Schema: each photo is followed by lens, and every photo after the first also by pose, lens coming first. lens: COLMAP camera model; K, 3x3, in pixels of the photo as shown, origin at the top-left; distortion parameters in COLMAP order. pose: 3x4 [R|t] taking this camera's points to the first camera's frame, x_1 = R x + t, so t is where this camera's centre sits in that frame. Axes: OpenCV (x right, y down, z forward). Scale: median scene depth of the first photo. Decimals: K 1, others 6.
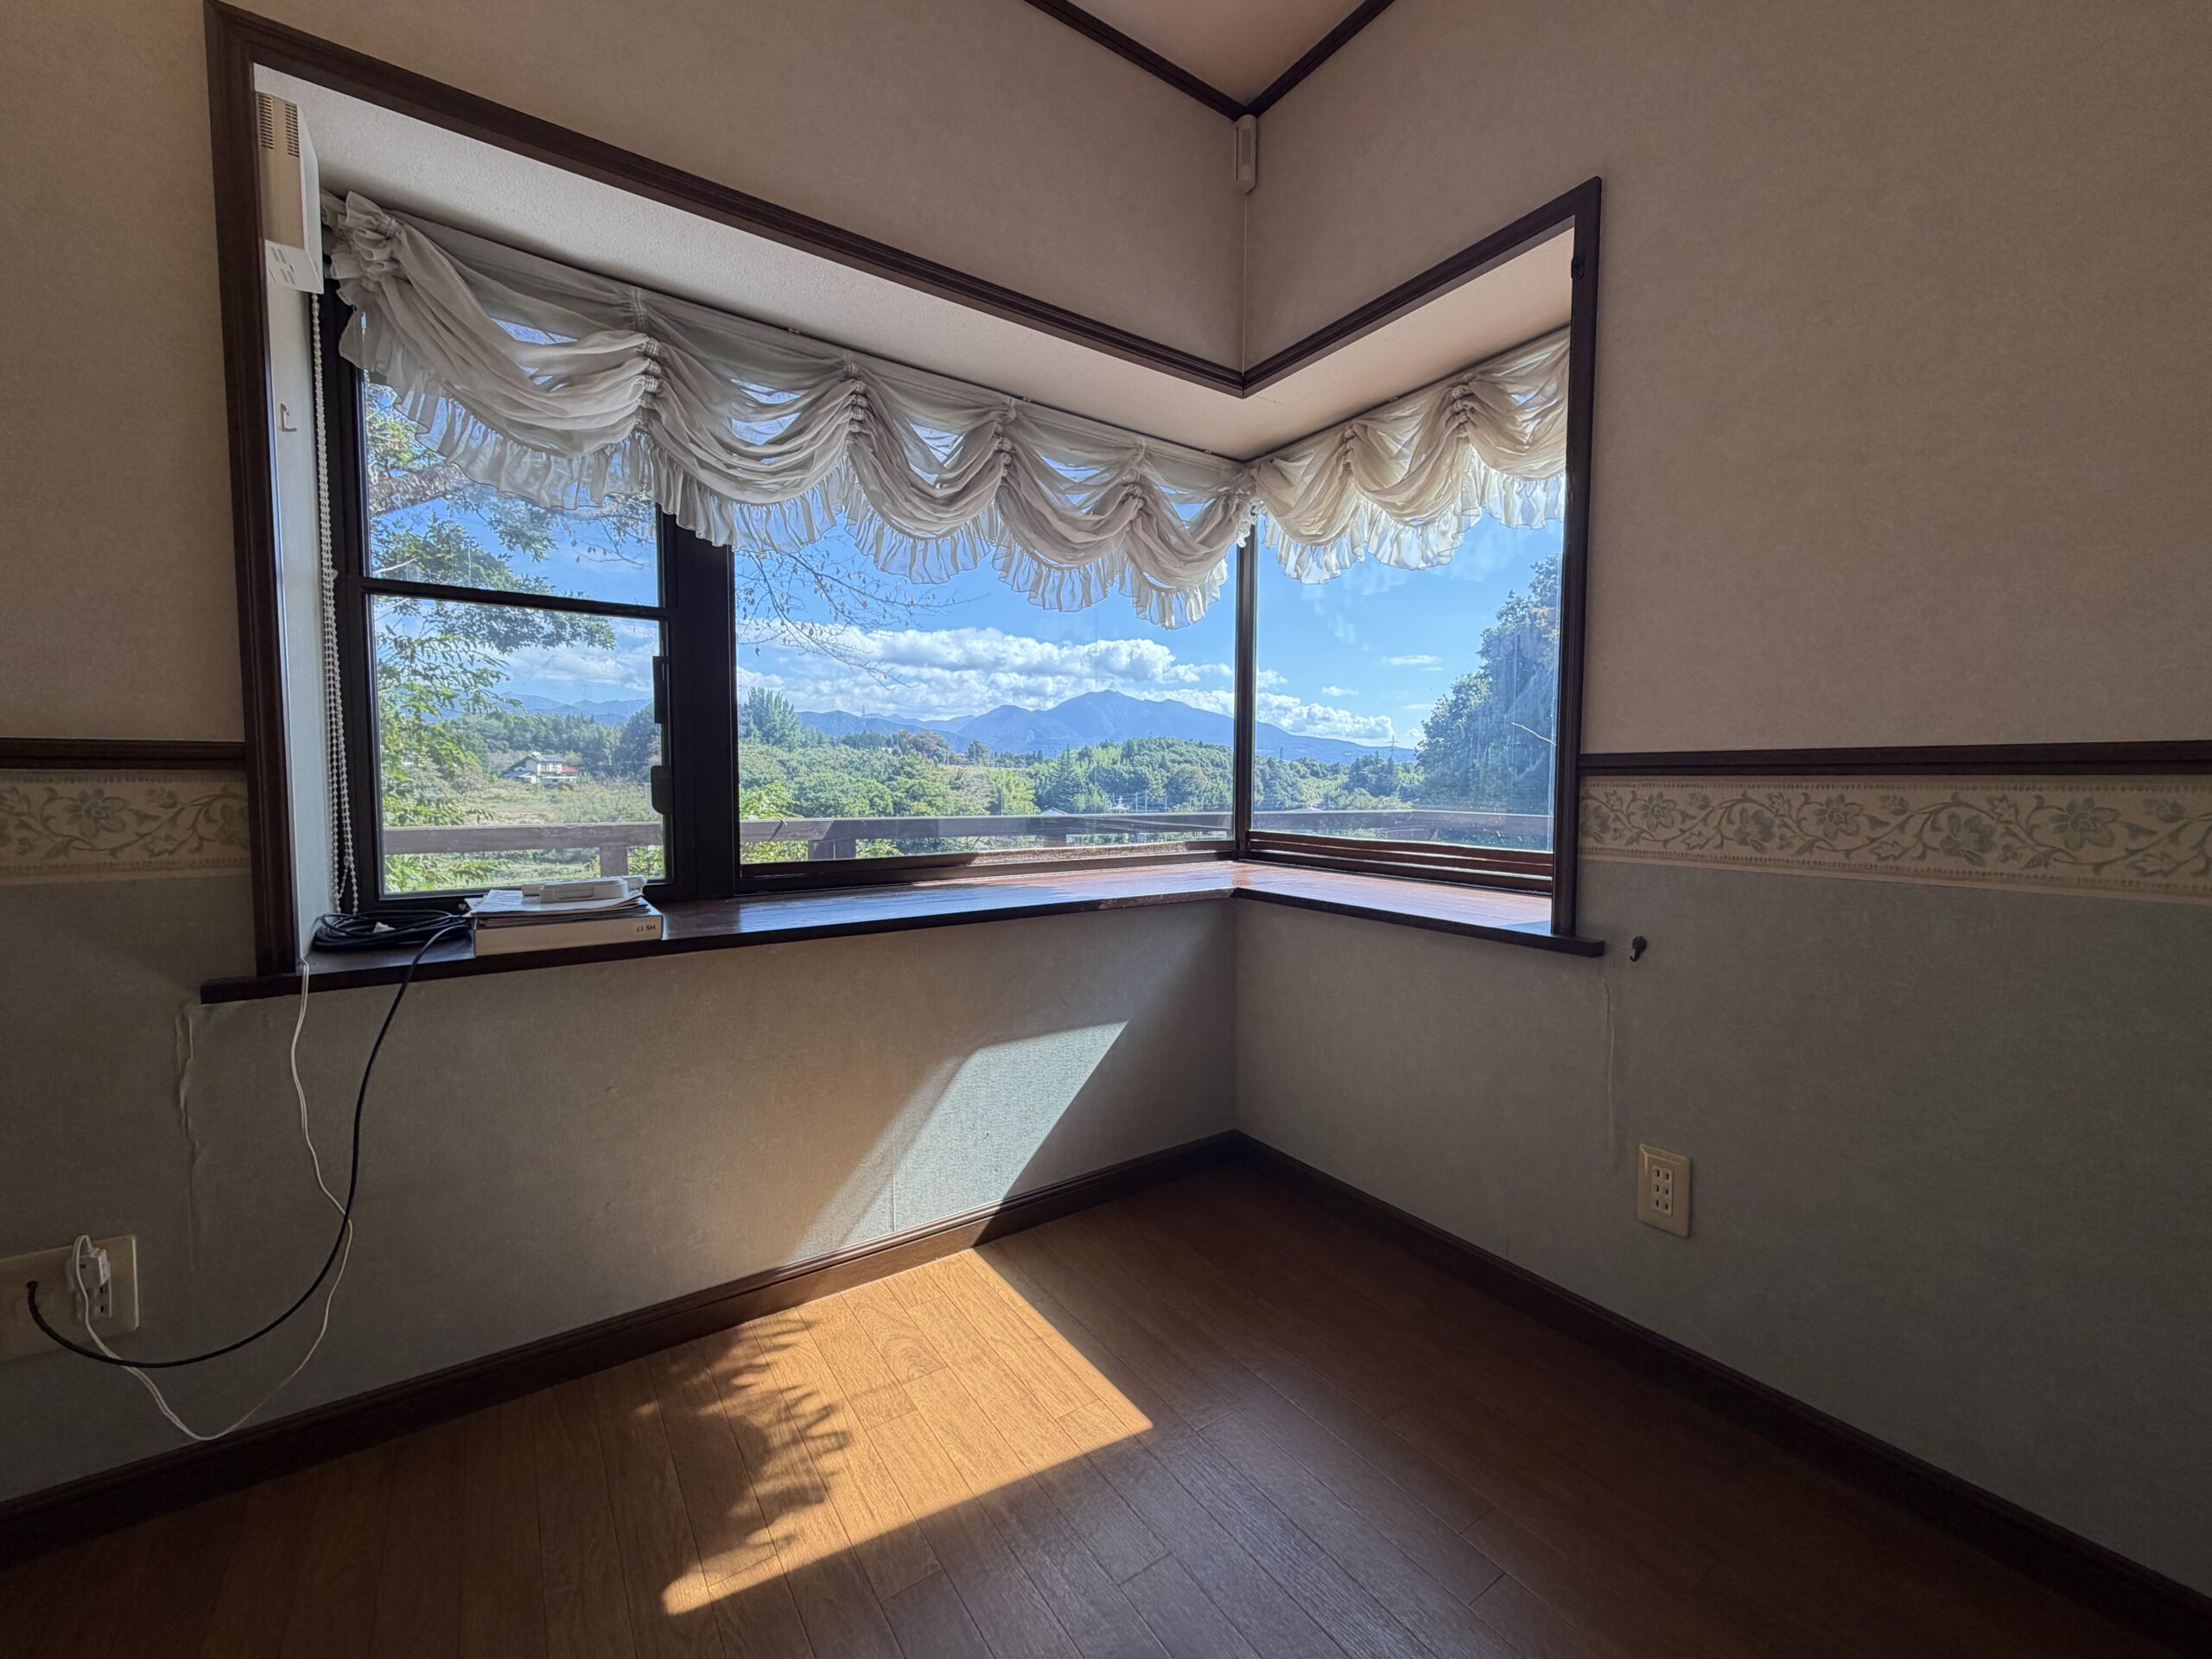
lens RADIAL K [[881.1, 0, 1102.3], [0, 881.1, 828.1], [0, 0, 1]] dist [-0.001429, 0.000435]
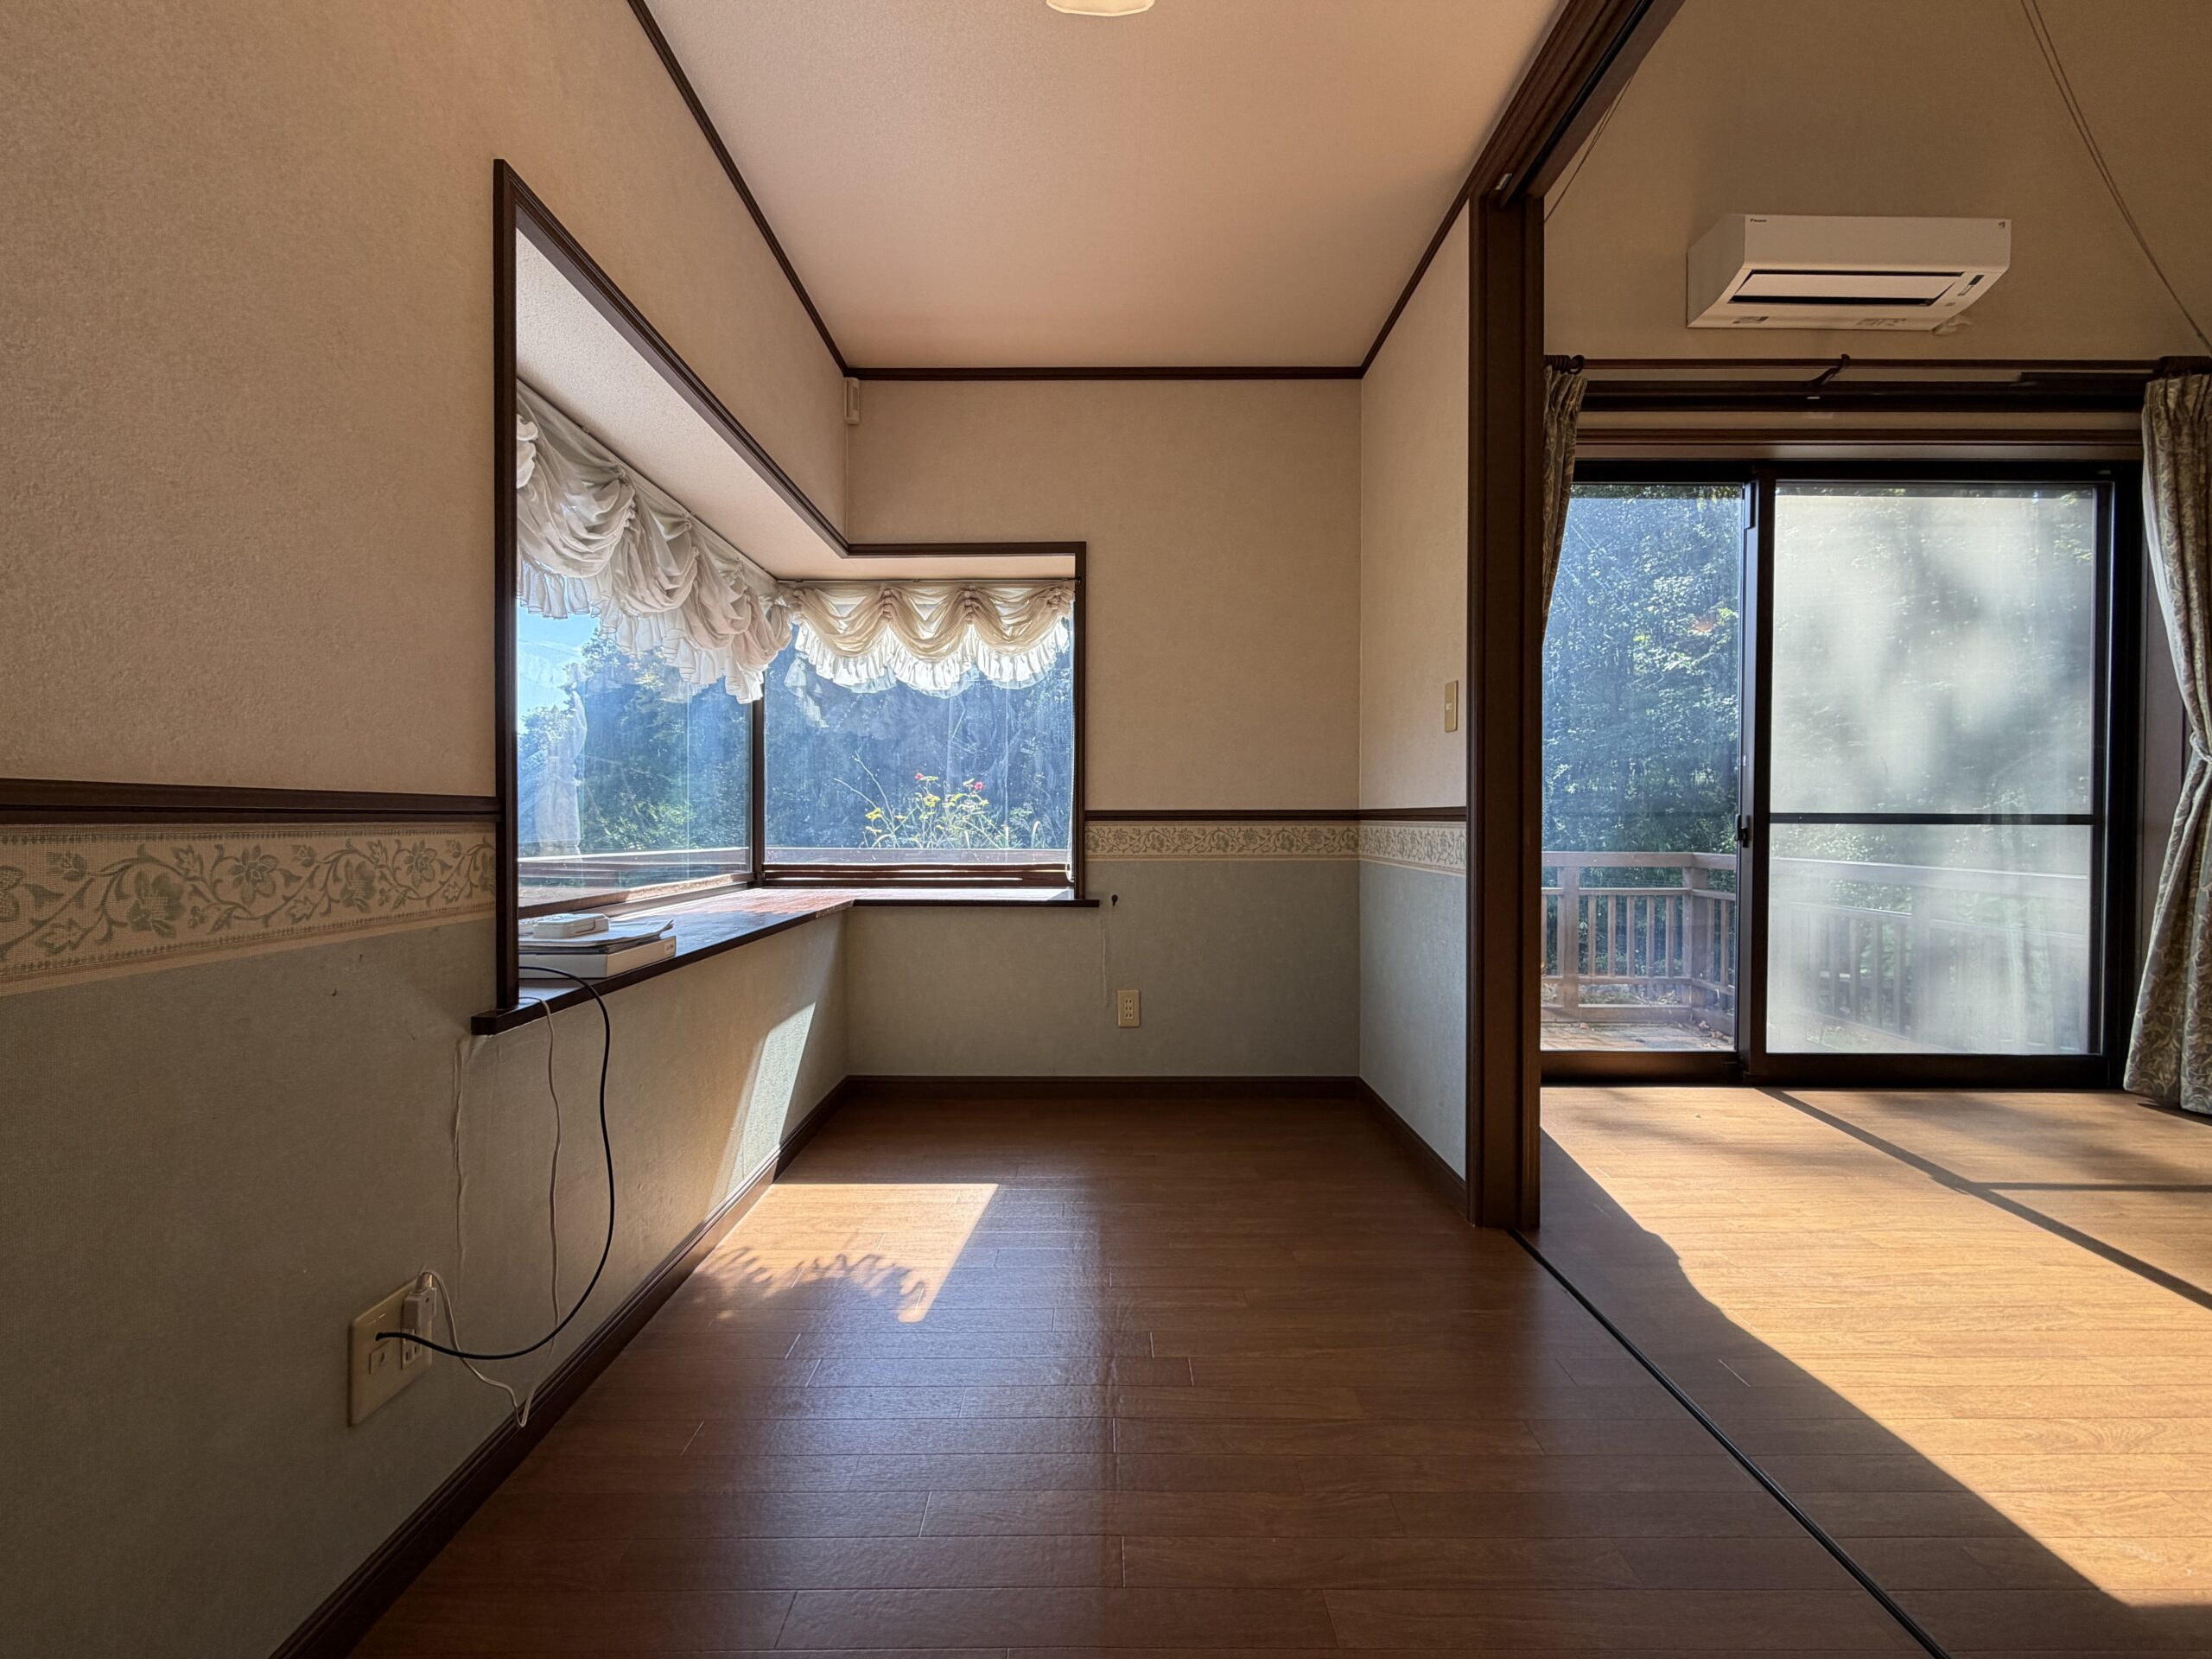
lens RADIAL K [[881.1, 0, 1095.2], [0, 881.1, 826.8], [0, 0, 1]] dist [-0.001429, 0.000435]
pose [[0.570615, -0.009896, 0.821158, -1.117411], [0.048442, 0.998592, -0.021628, 0.000568], [-0.819787, 0.052120, 0.570291, -0.190821]]
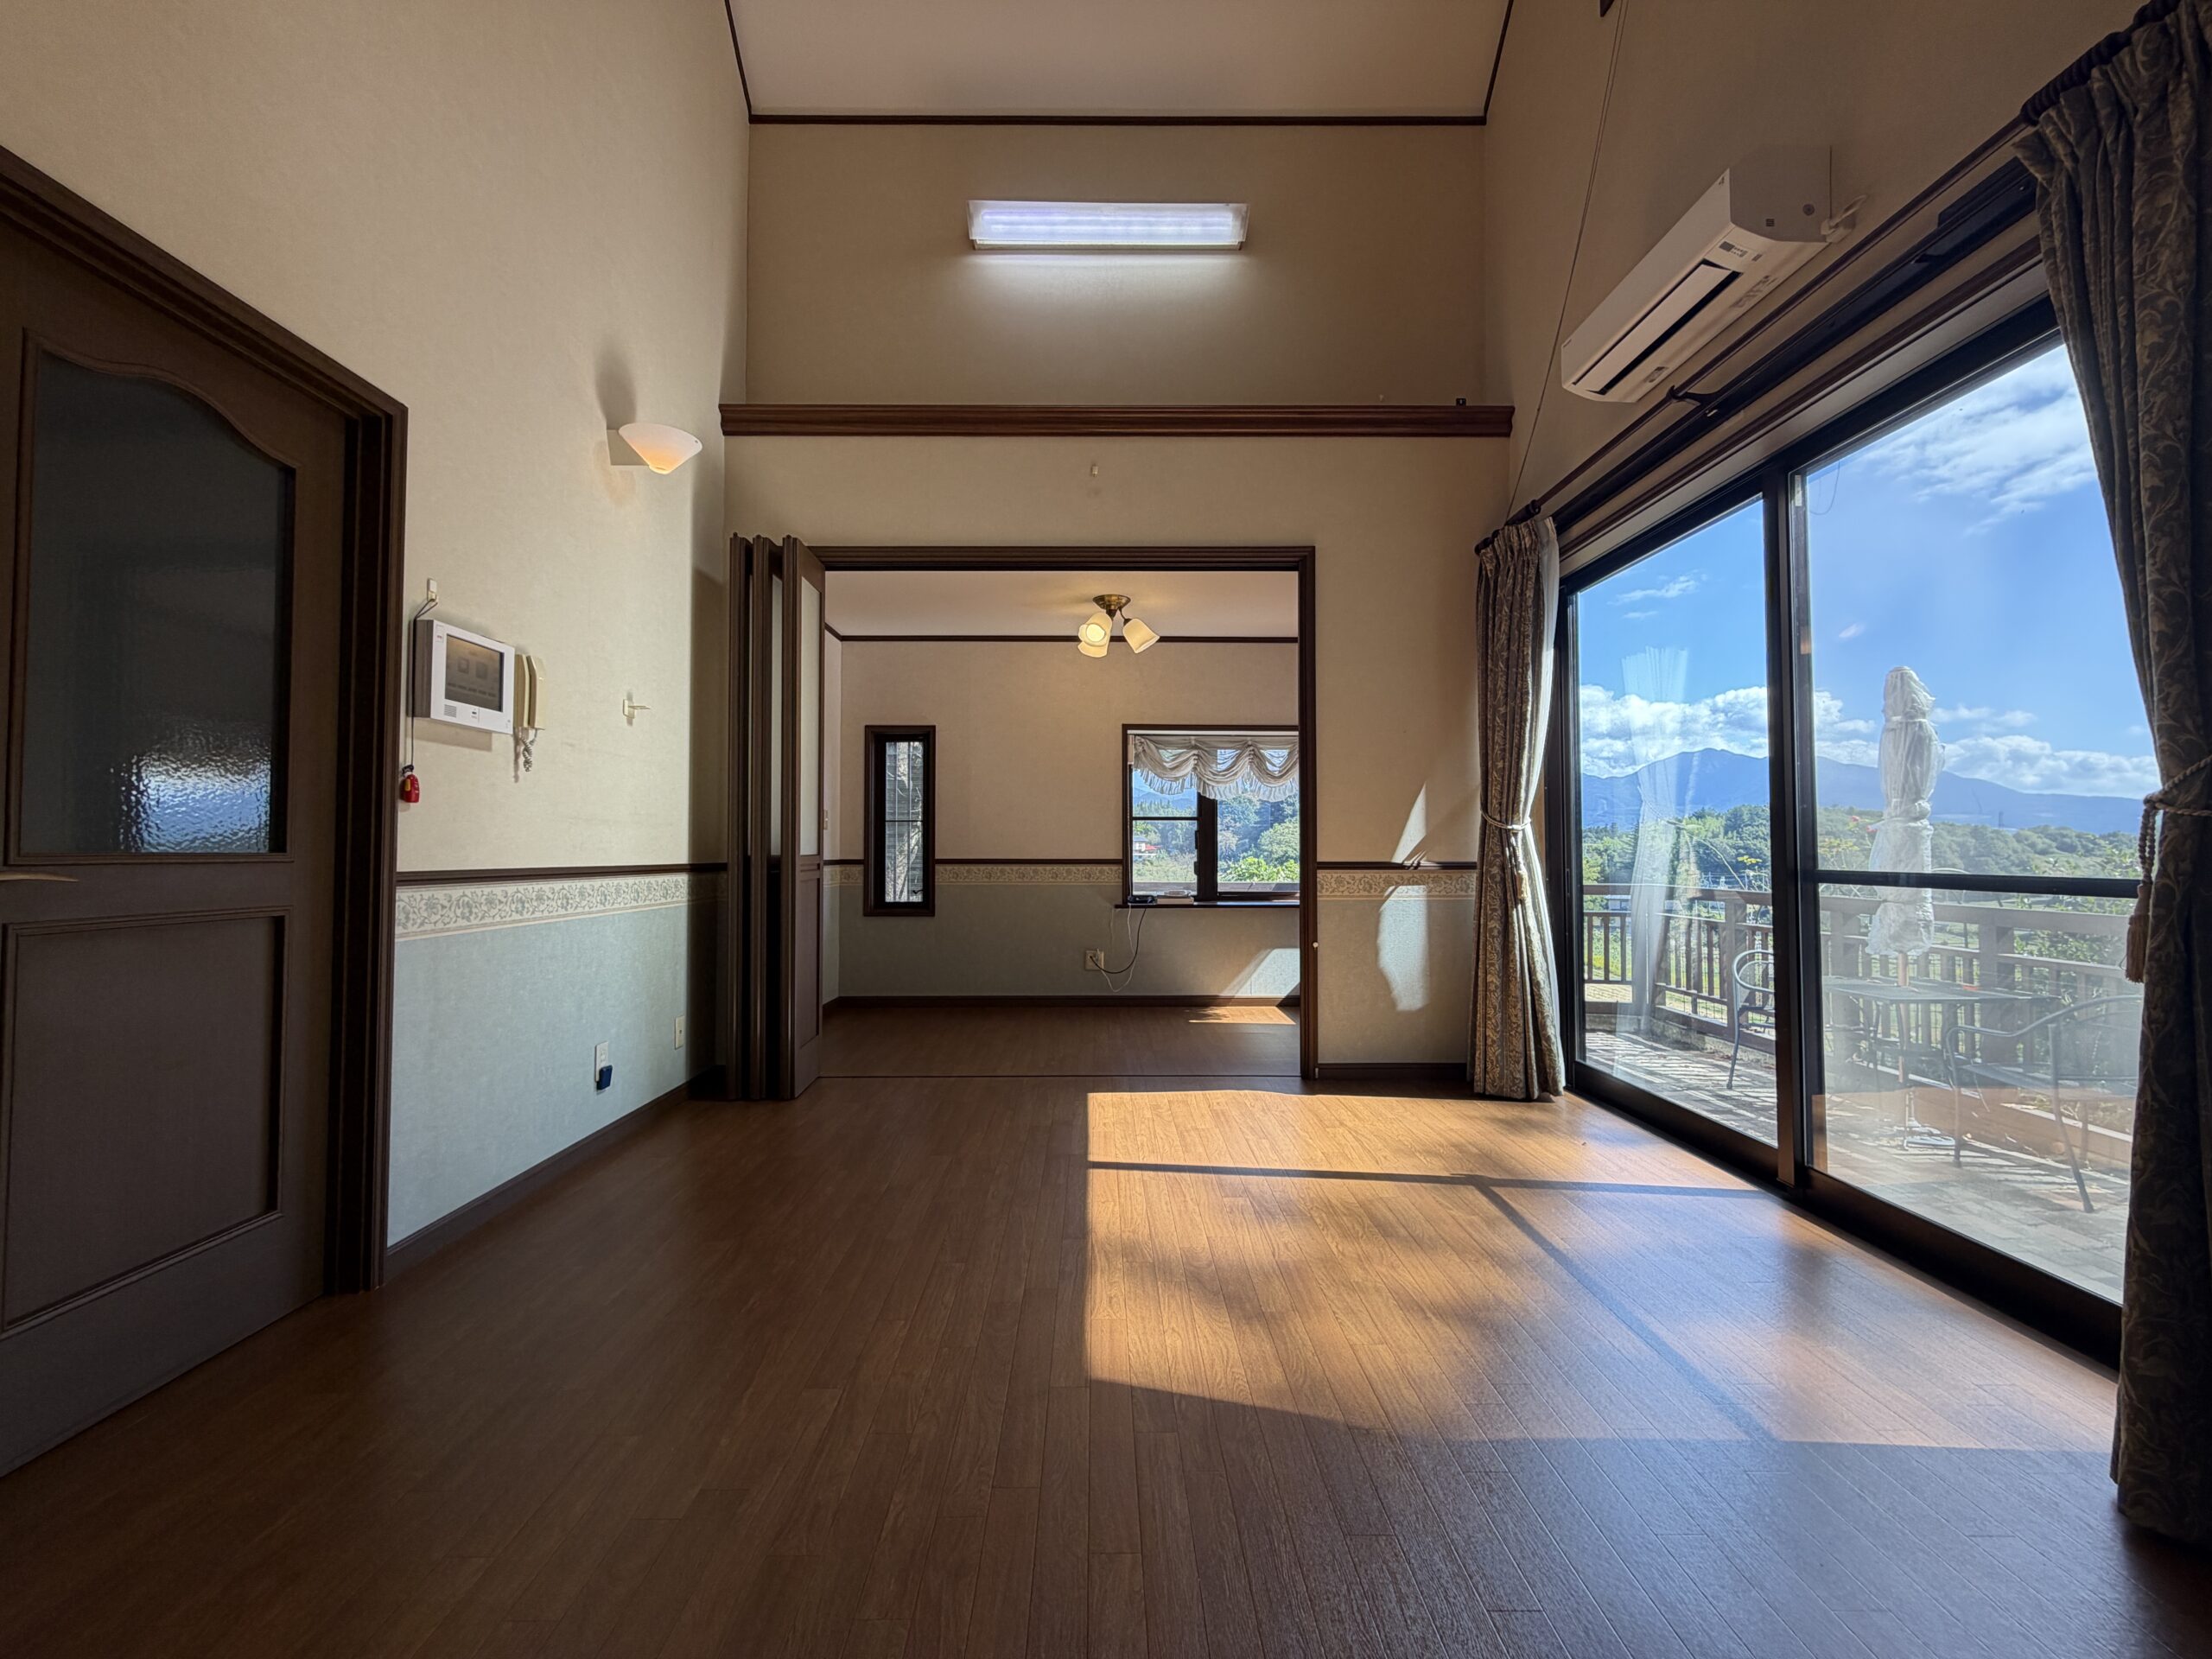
lens RADIAL K [[881.1, 0, 1097.6], [0, 881.1, 832.0], [0, 0, 1]] dist [-0.001429, 0.000435]
pose [[0.820791, -0.014925, -0.571033, 1.444318], [-0.031771, 0.996918, -0.071723, 0.093975], [0.570344, 0.077012, 0.817788, -2.572815]]
